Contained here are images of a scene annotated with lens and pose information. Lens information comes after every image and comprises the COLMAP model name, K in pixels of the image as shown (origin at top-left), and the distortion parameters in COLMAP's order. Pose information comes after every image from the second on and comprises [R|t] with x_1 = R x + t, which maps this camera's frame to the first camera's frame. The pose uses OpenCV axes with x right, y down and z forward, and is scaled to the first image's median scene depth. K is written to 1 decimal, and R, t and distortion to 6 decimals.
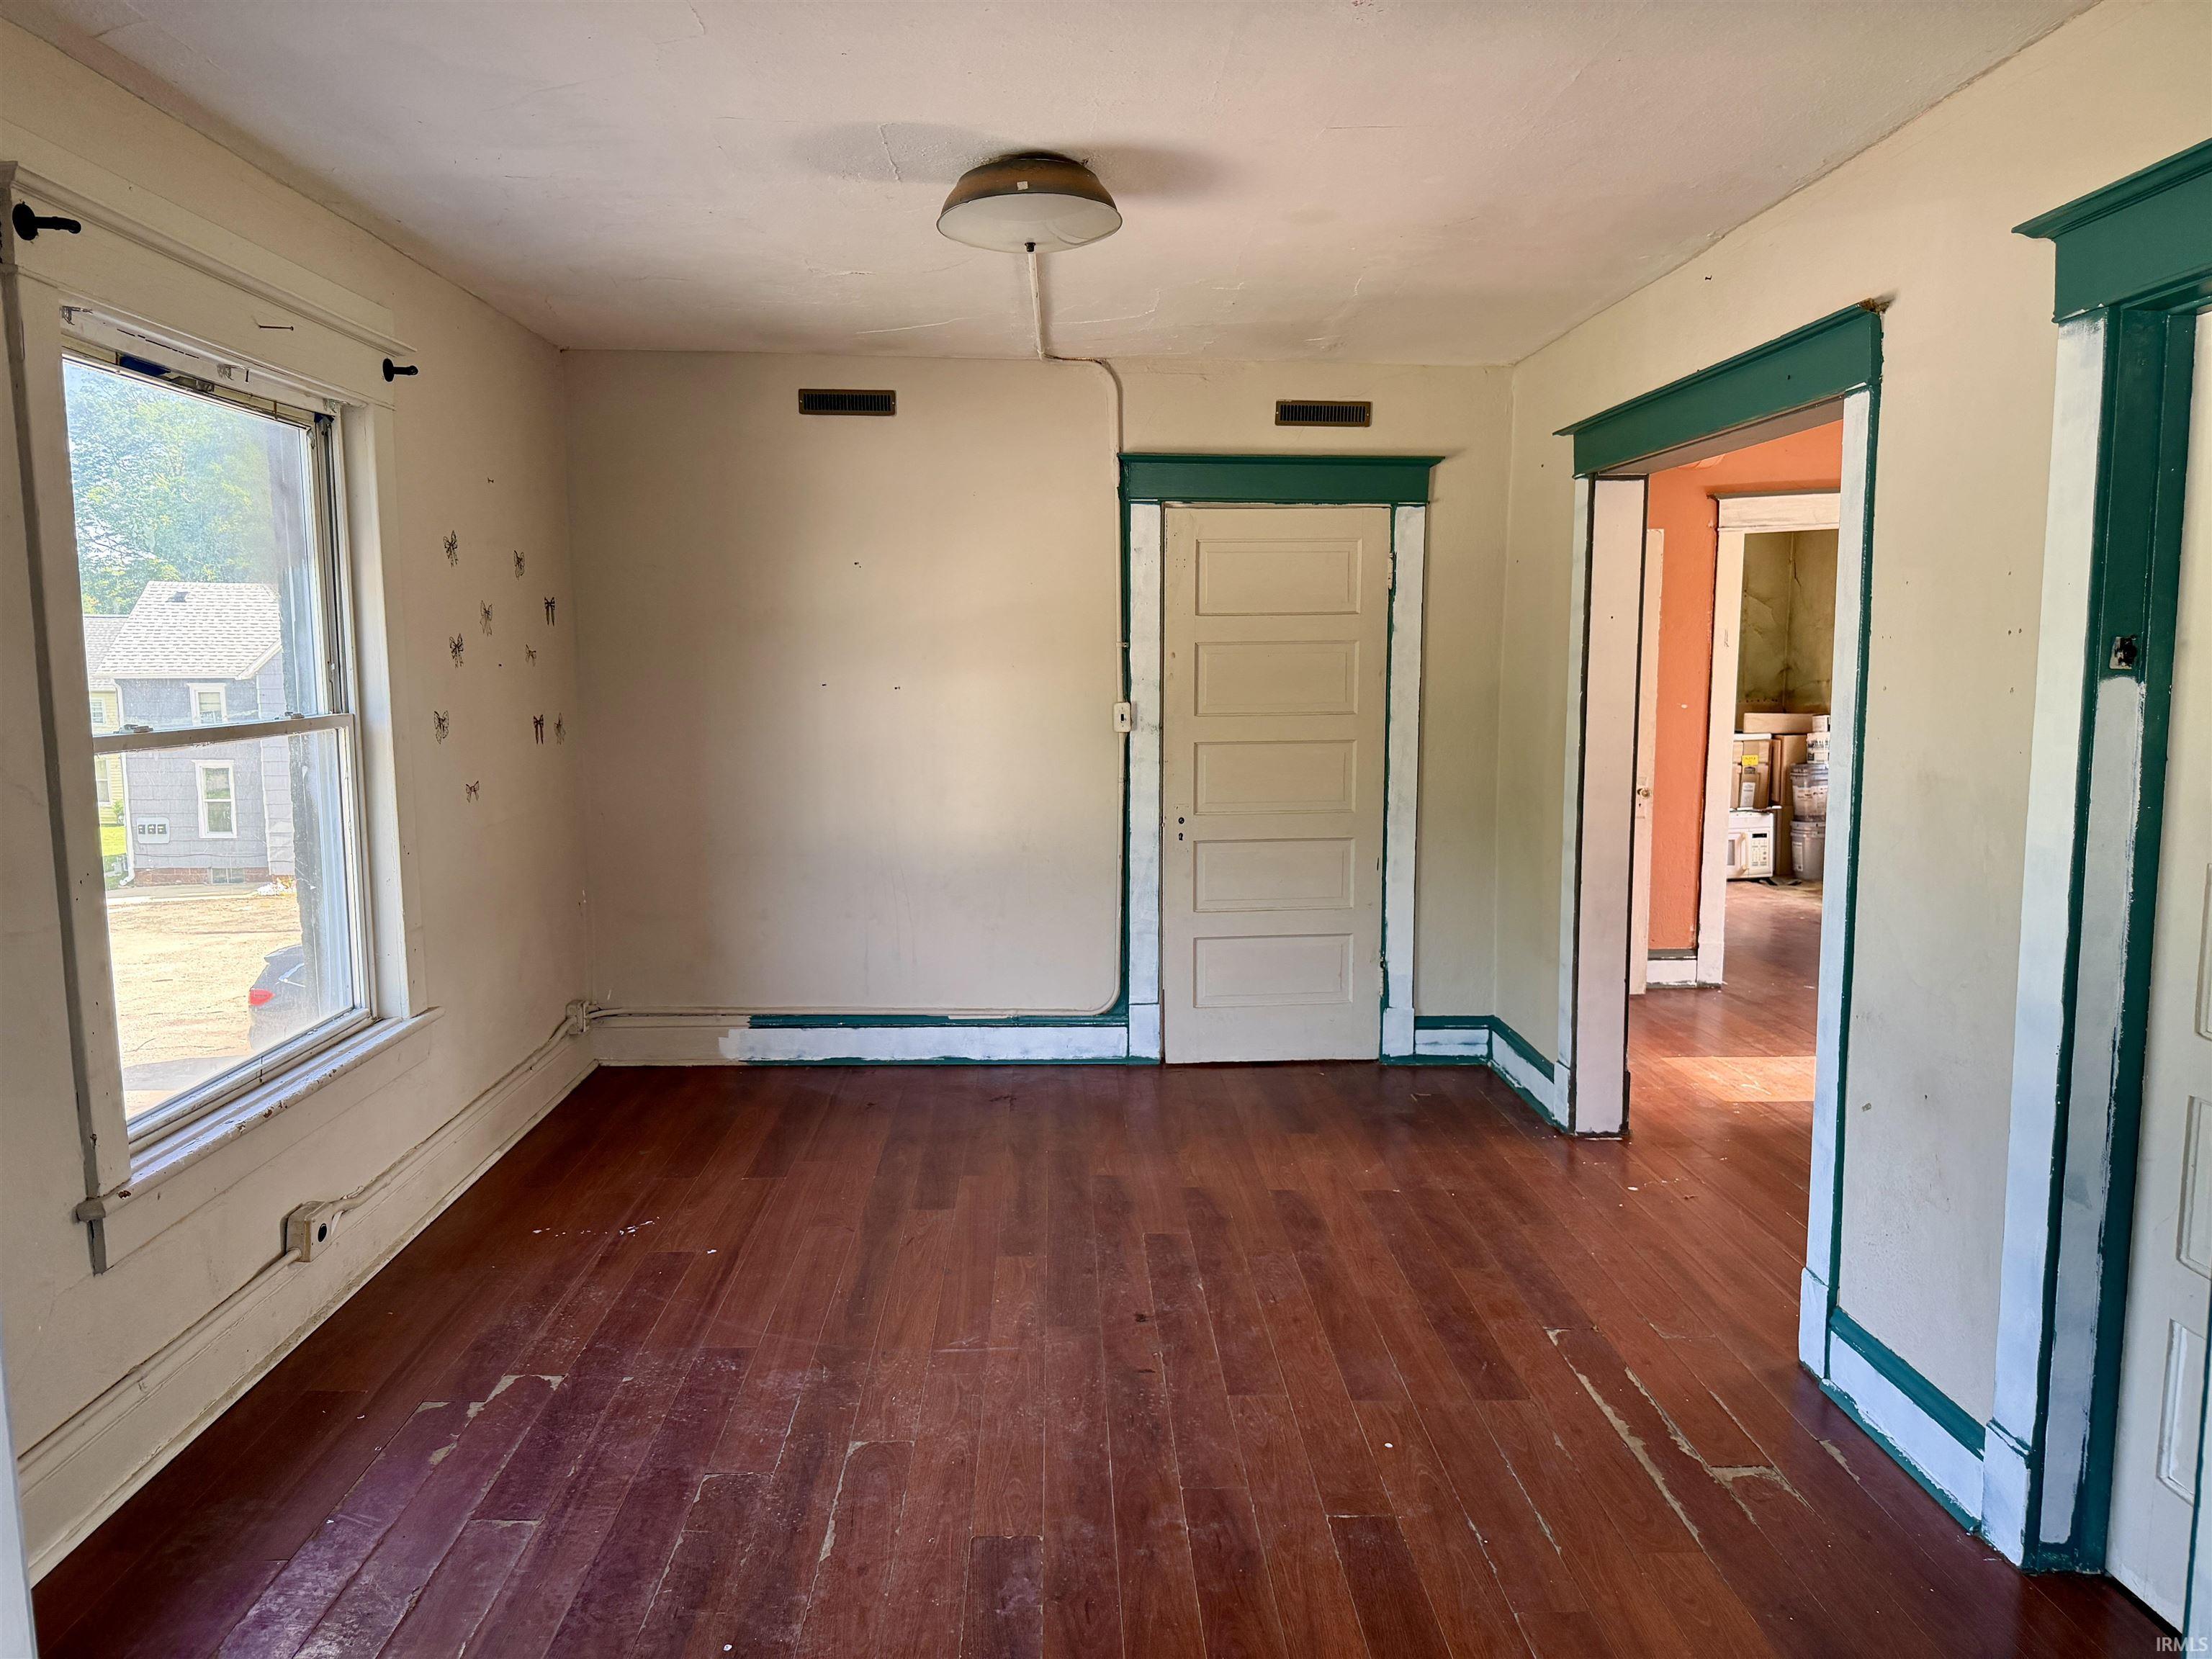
lens RADIAL K [[1518.0, 0, 1113.5], [0, 1518.0, 835.6], [0, 0, 1]] dist [0.007686, 0.001320]
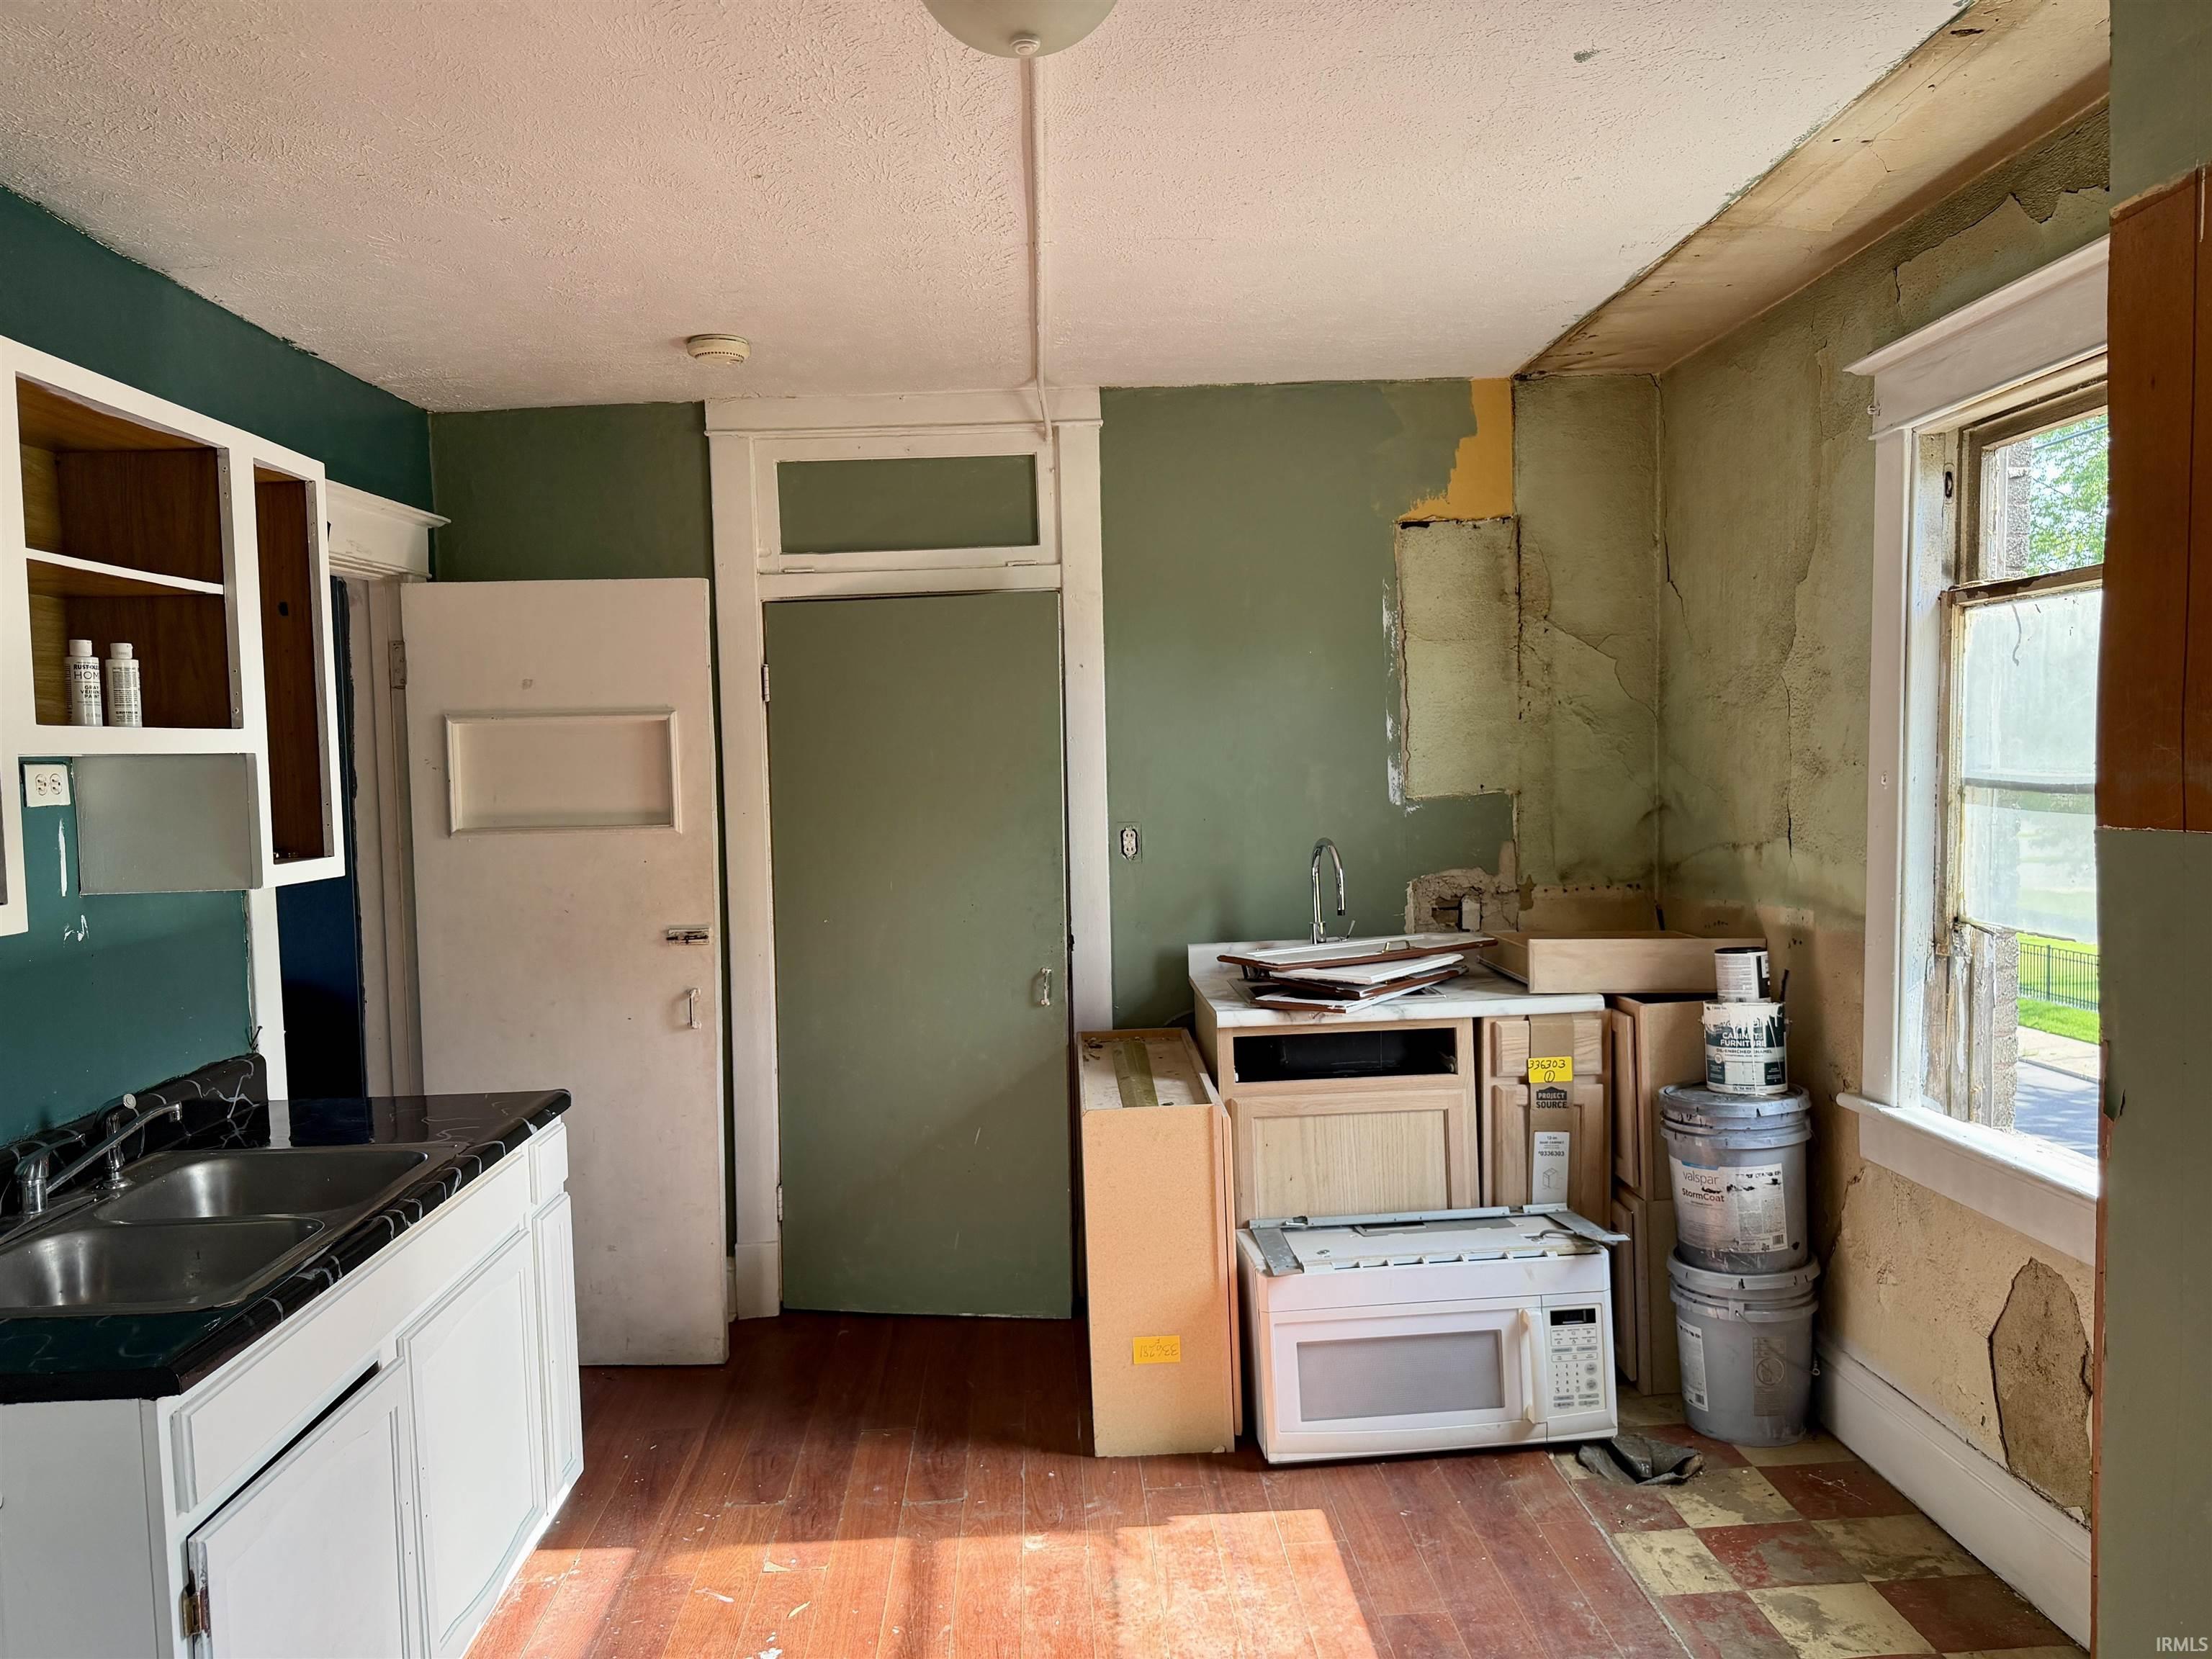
lens RADIAL K [[1518.0, 0, 1097.6], [0, 1518.0, 828.4], [0, 0, 1]] dist [0.007686, 0.001320]
pose [[0.999895, -0.013917, 0.003920, 0.313309], [0.014203, 0.996196, -0.085975, -0.077026], [-0.002709, 0.086022, 0.996290, 0.643584]]
